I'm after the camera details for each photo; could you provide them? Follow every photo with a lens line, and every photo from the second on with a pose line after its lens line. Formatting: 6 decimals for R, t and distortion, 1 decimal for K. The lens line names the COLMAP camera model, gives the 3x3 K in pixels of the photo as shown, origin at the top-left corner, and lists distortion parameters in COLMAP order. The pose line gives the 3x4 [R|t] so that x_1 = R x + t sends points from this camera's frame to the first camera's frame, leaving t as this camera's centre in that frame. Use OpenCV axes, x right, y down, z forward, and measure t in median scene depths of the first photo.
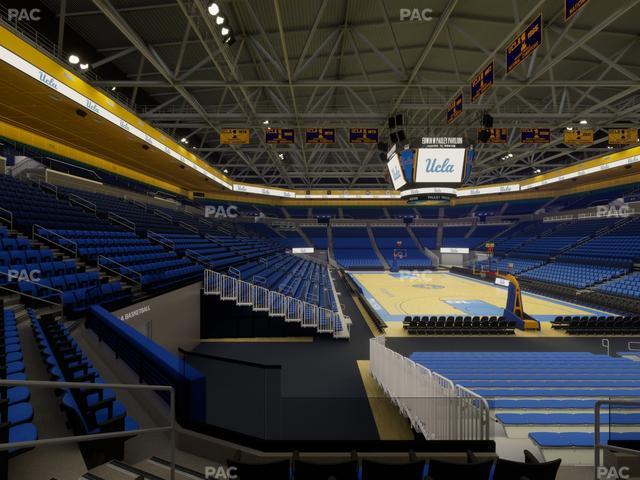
lens RADIAL K [[258.6, 0, 320.0], [0, 258.6, 240.0], [0, 0, 1]] dist [0.000933, -0.000137]
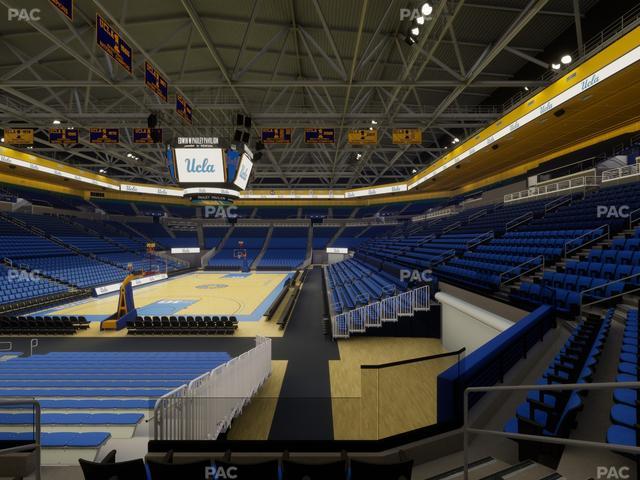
lens RADIAL K [[258.6, 0, 320.0], [0, 258.6, 240.0], [0, 0, 1]] dist [0.000933, -0.000137]
pose [[0.999999, -0.001025, 0.000043, 0.698551], [0.001025, 0.999999, 0.000212, 0.000006], [-0.000043, -0.000212, 1.000000, -0.000256]]
